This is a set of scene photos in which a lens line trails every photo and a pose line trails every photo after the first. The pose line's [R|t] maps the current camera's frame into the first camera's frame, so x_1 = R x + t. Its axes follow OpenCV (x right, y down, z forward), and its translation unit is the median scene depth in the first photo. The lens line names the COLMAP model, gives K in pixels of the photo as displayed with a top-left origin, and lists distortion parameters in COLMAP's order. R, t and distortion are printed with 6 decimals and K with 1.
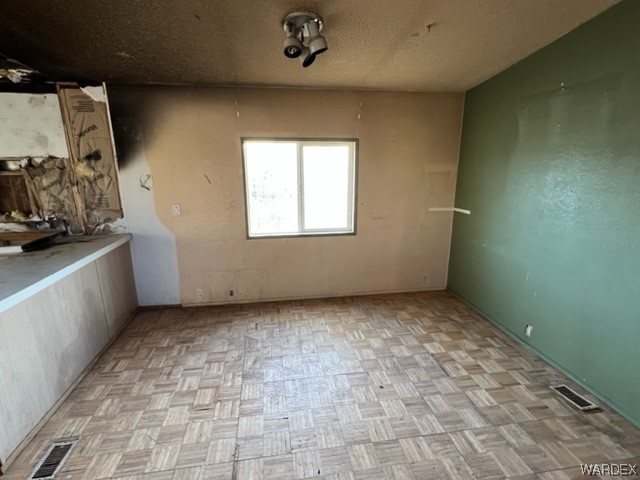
lens RADIAL K [[317.4, 0, 316.2], [0, 317.4, 242.2], [0, 0, 1]] dist [-0.001930, 0.000706]
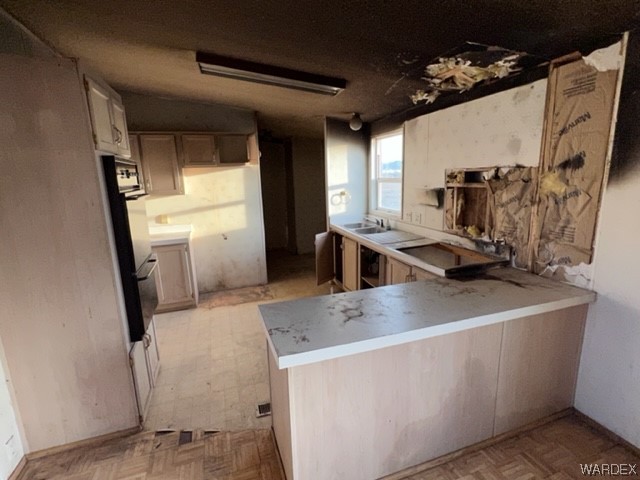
lens RADIAL K [[317.4, 0, 318.0], [0, 317.4, 240.0], [0, 0, 1]] dist [-0.001930, 0.000706]
pose [[0.165377, 0.196736, -0.966409, -0.131637], [-0.209883, 0.964475, 0.160426, -0.113723], [0.963639, 0.176302, 0.200793, 0.396634]]
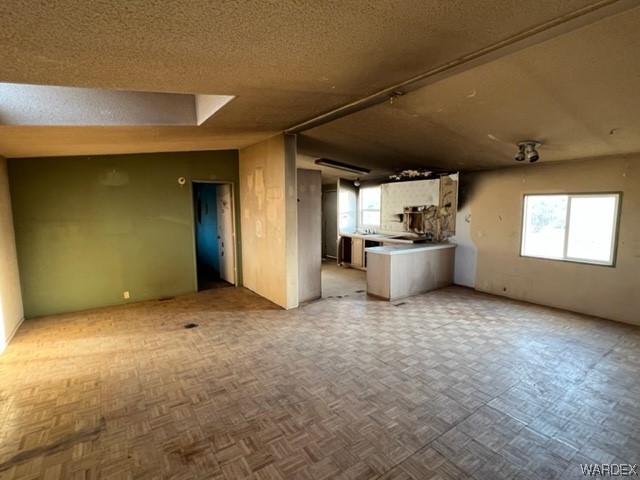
lens RADIAL K [[317.4, 0, 318.6], [0, 317.4, 239.4], [0, 0, 1]] dist [-0.001930, 0.000706]
pose [[0.441725, 0.096210, -0.891977, 0.824982], [-0.217397, 0.976080, -0.002378, 0.144237], [0.870412, 0.194964, 0.452075, -0.664089]]
